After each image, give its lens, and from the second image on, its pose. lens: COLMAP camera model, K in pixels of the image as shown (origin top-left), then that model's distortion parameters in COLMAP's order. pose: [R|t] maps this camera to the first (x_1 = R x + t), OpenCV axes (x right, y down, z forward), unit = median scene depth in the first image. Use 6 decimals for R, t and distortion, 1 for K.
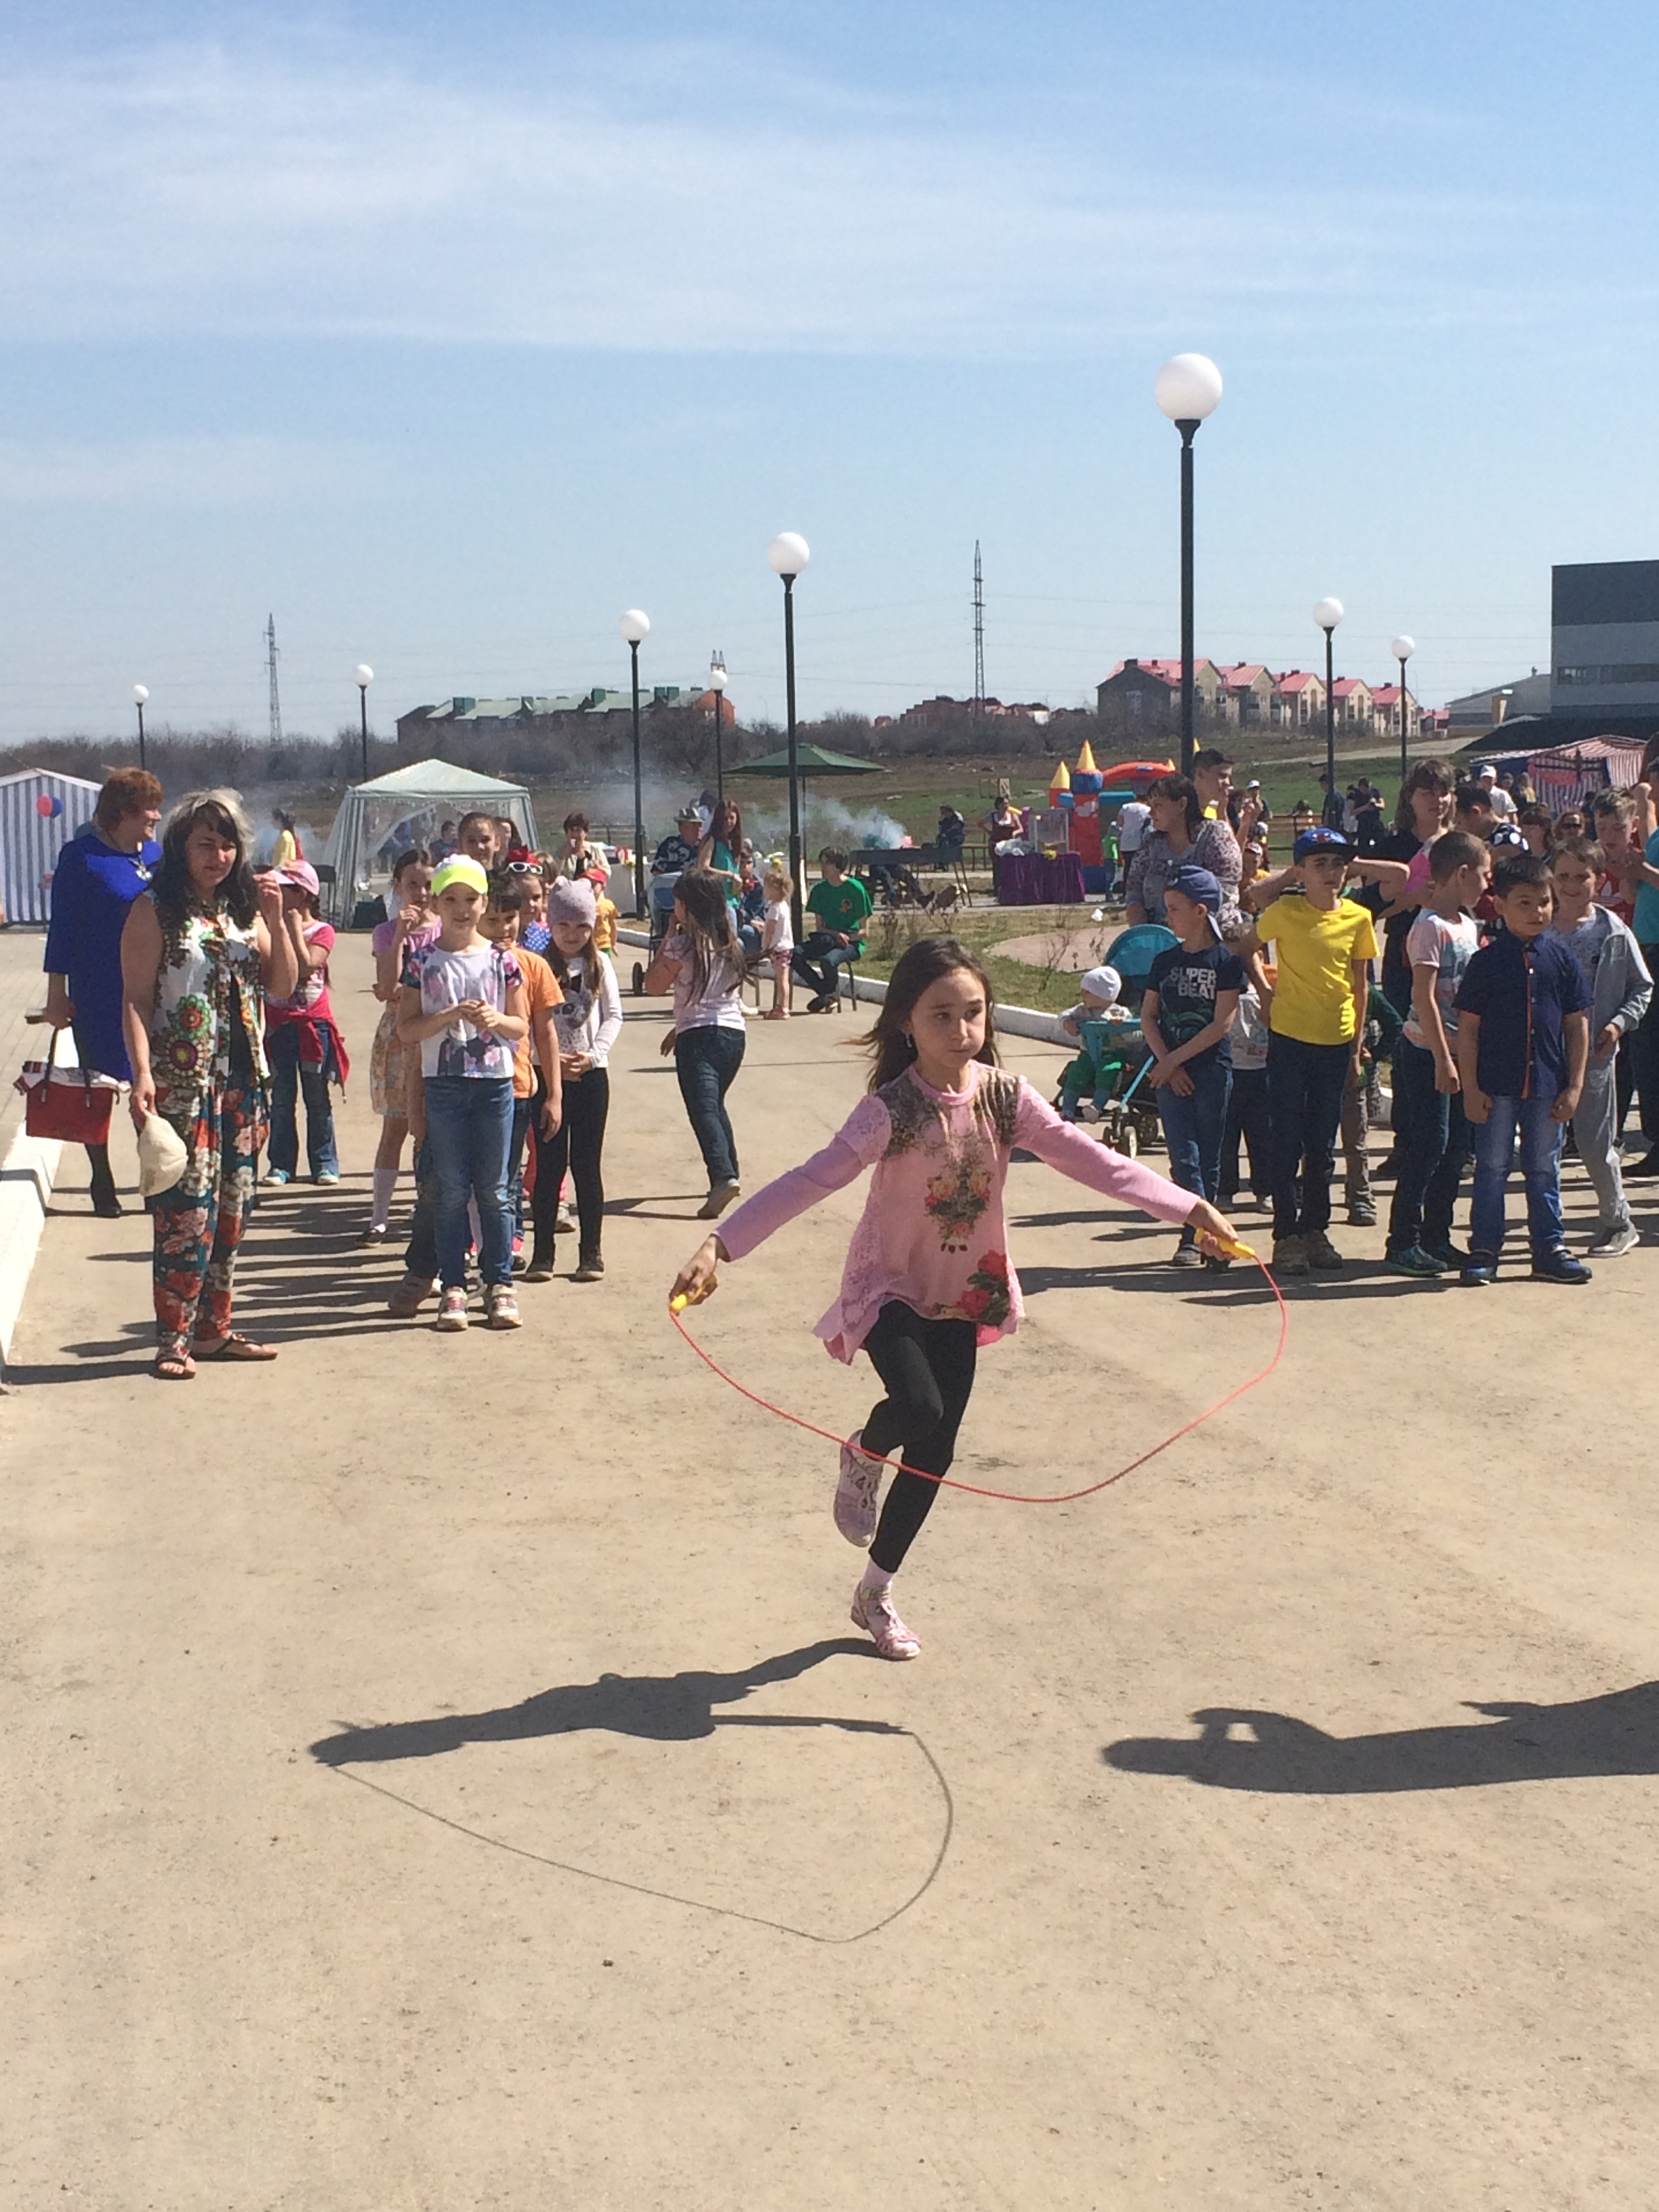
lens RADIAL K [[3154.4, 0, 829.8], [0, 3154.4, 1107.6], [0, 0, 1]] dist [0.043776, 0.089077]
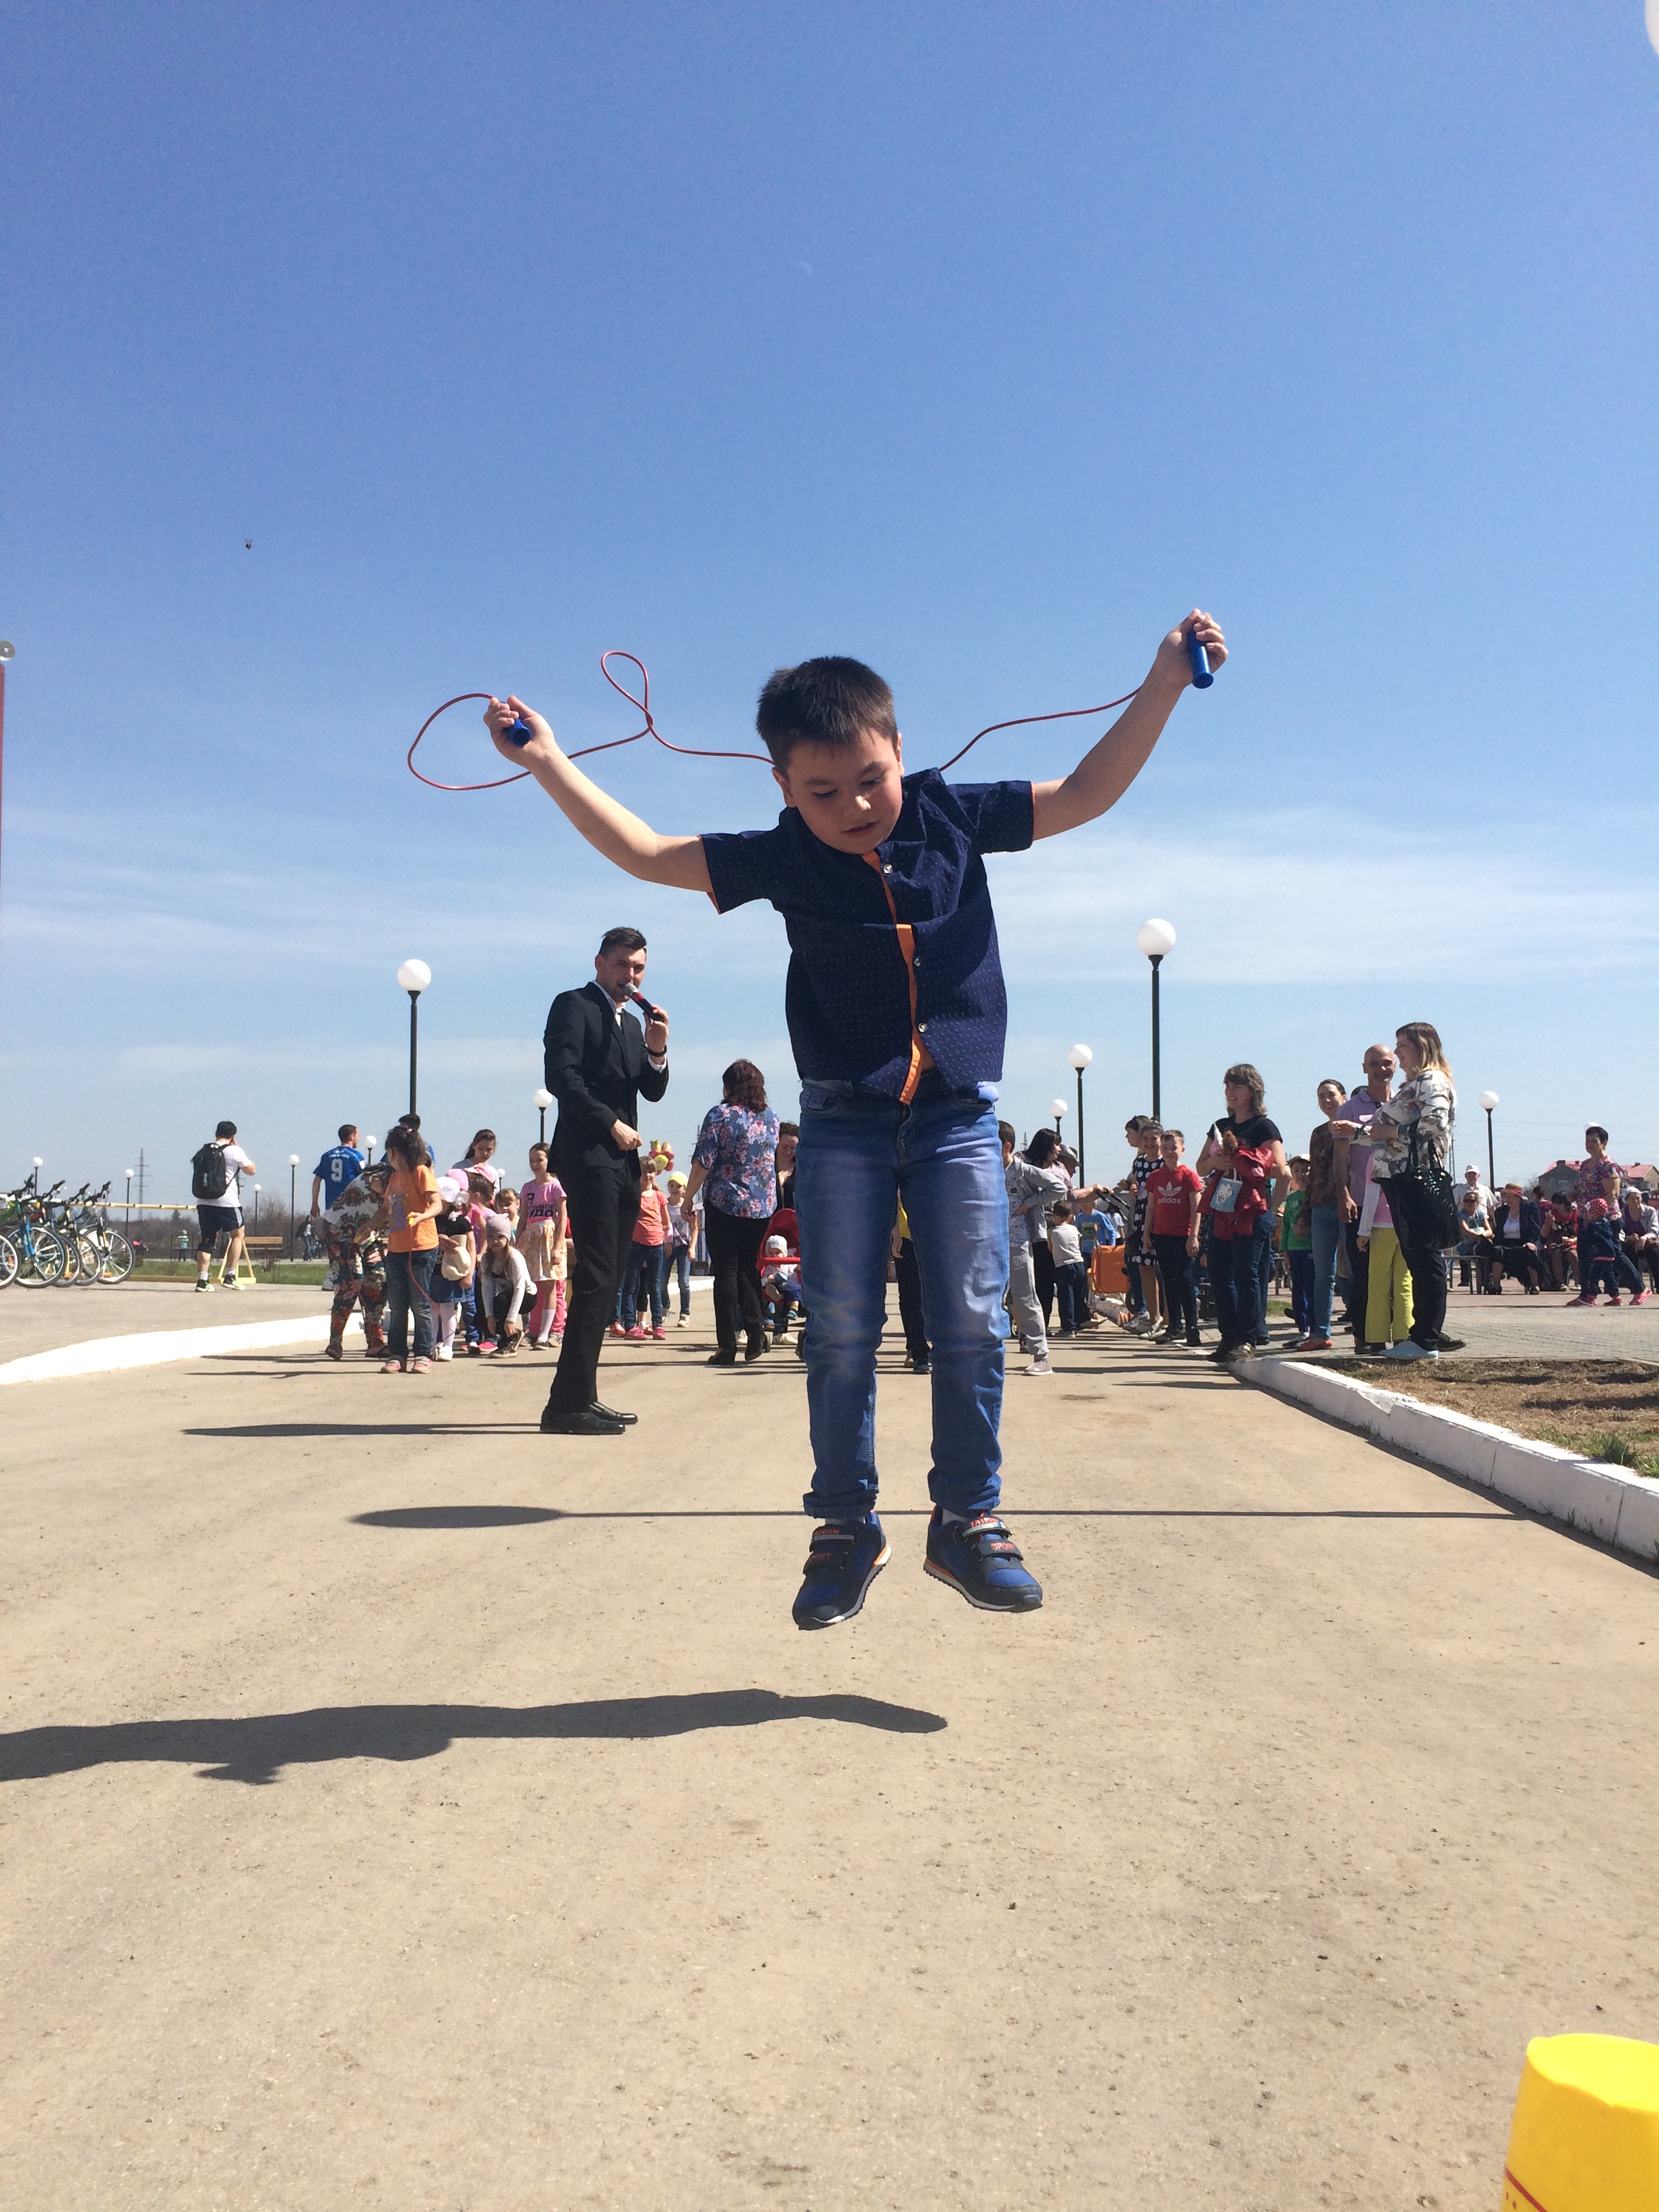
lens RADIAL K [[1872.4, 0, 825.8], [0, 1872.4, 1051.8], [0, 0, 1]] dist [0.082296, -0.095184]
pose [[0.957500, -0.013363, -0.288123, 0.112214], [-0.044302, 0.980259, -0.192689, 0.020590], [0.285011, 0.197264, 0.938006, -0.007579]]
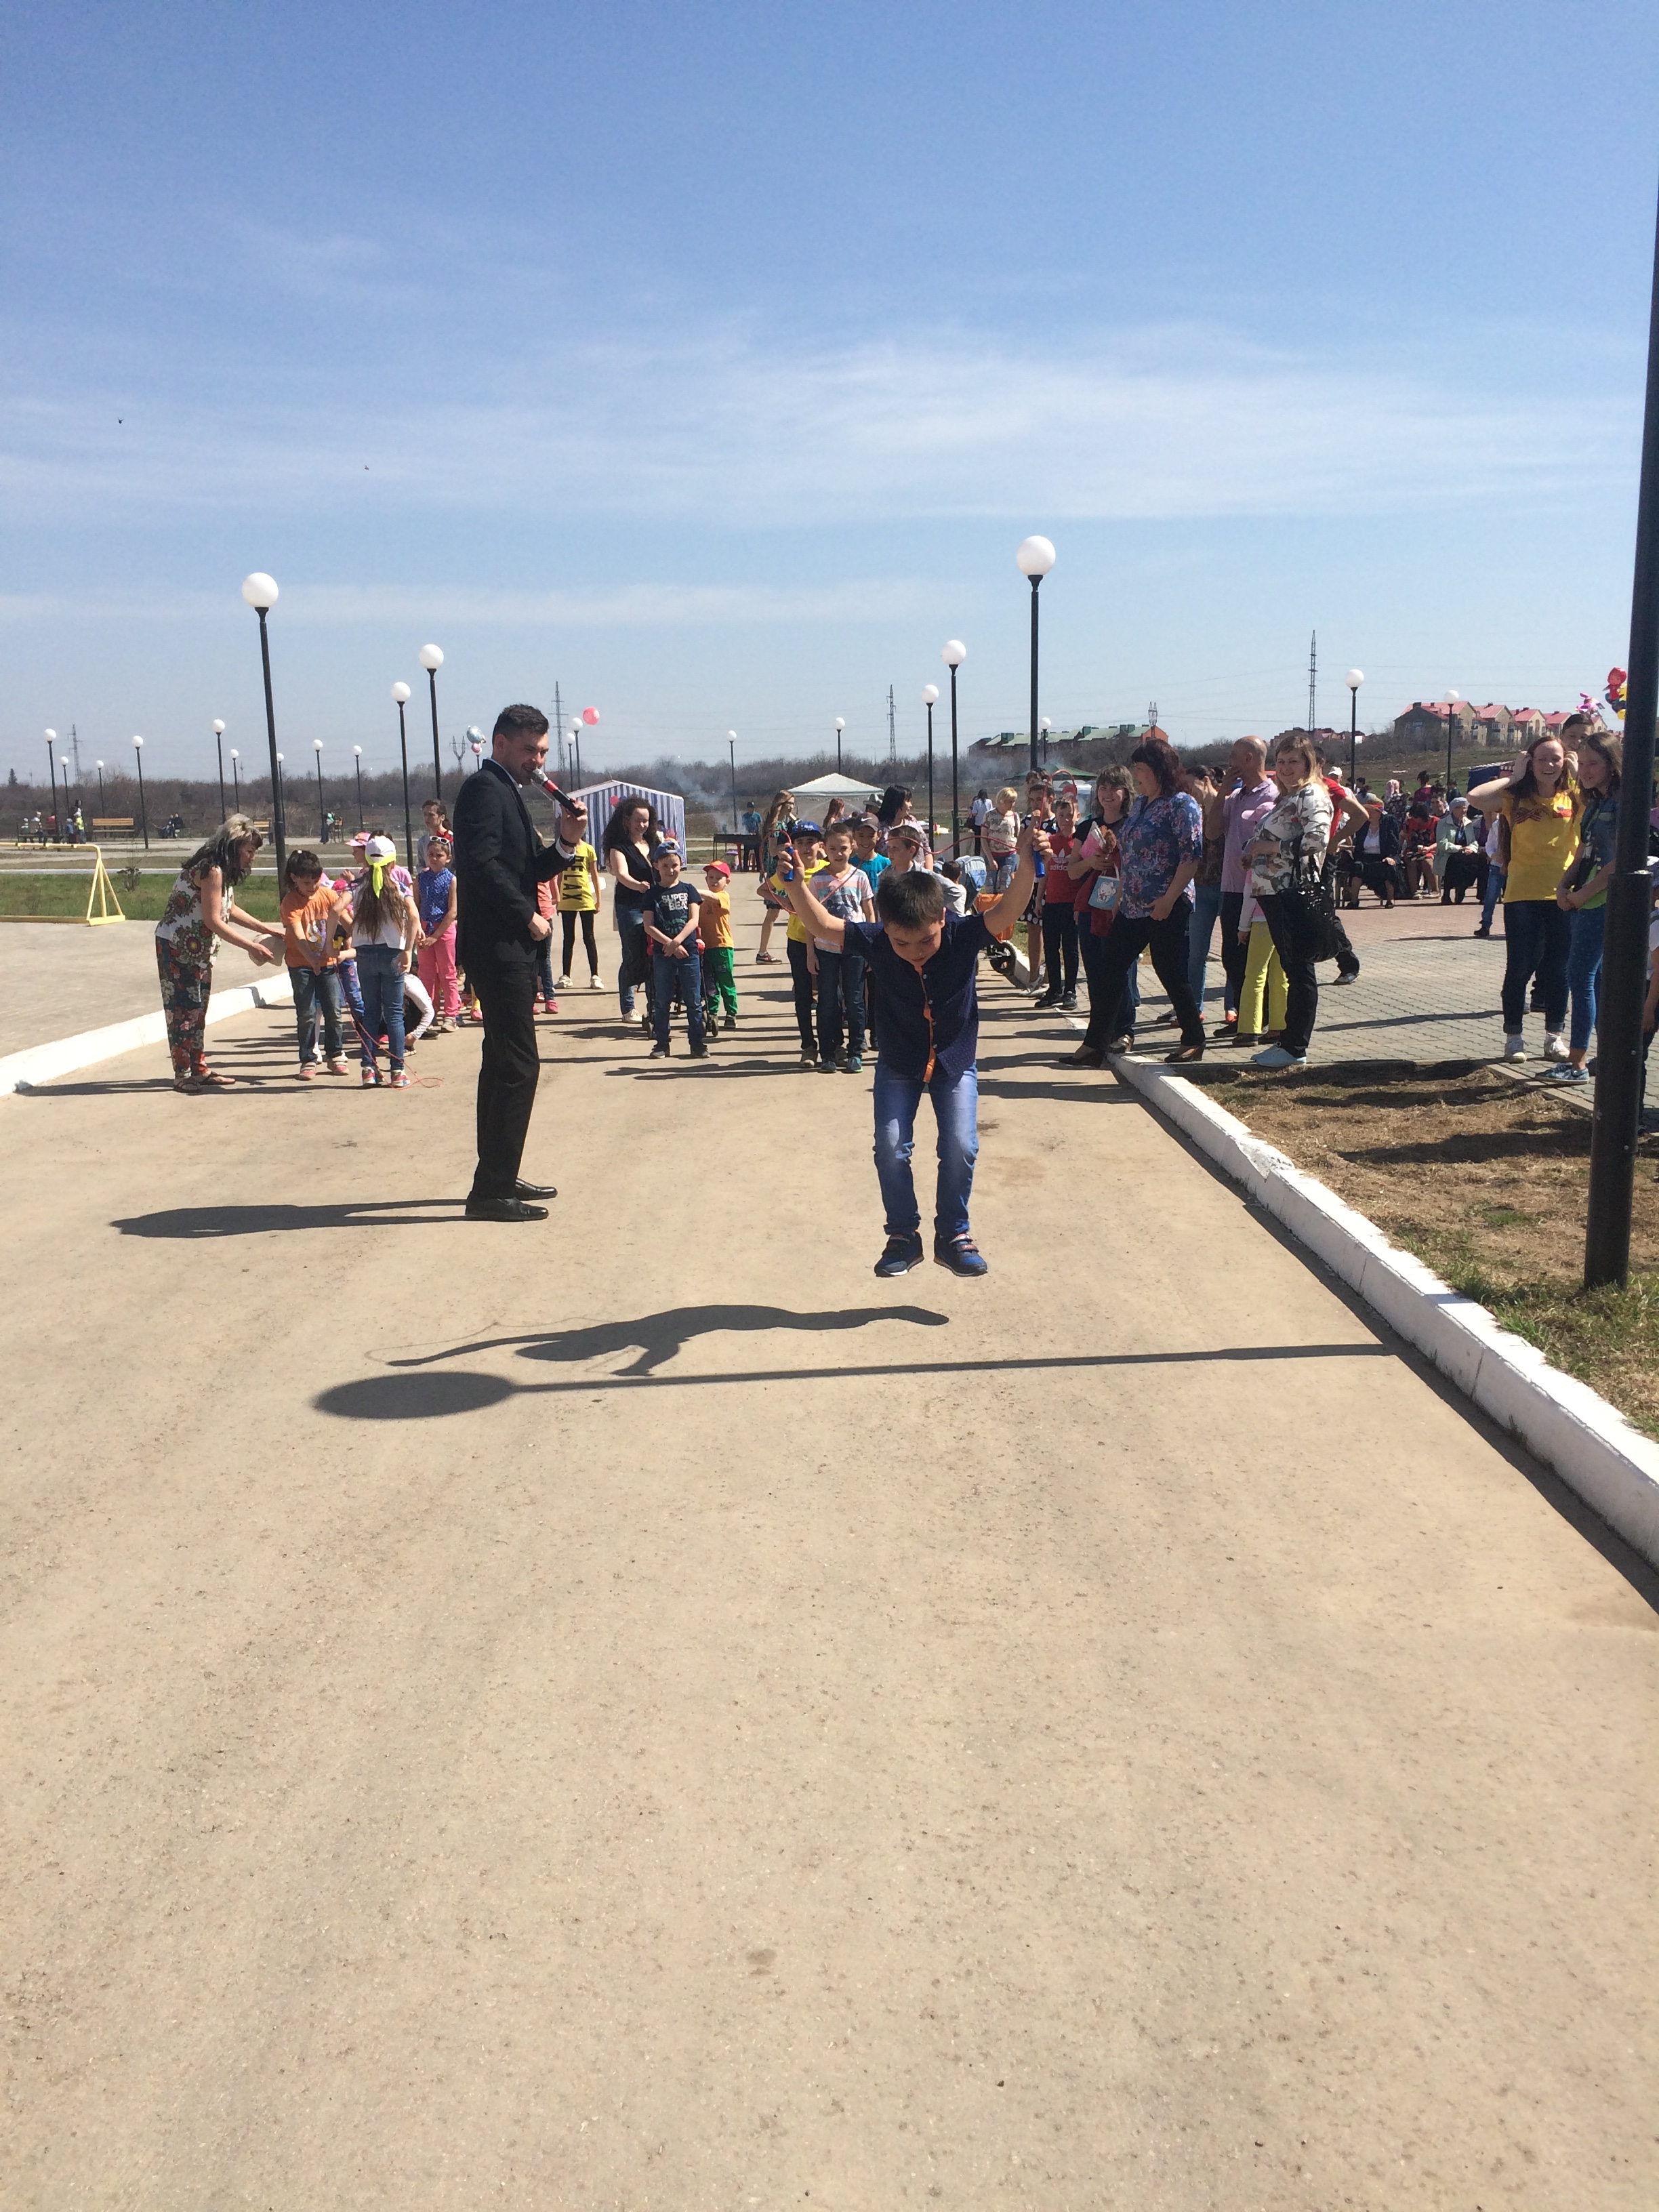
lens RADIAL K [[1872.4, 0, 825.8], [0, 1872.4, 1051.8], [0, 0, 1]] dist [0.082296, -0.095184]
pose [[0.975694, 0.026700, -0.217504, 0.109248], [-0.018061, 0.998971, 0.041609, -0.000460], [0.218391, -0.036670, 0.975172, -0.013052]]
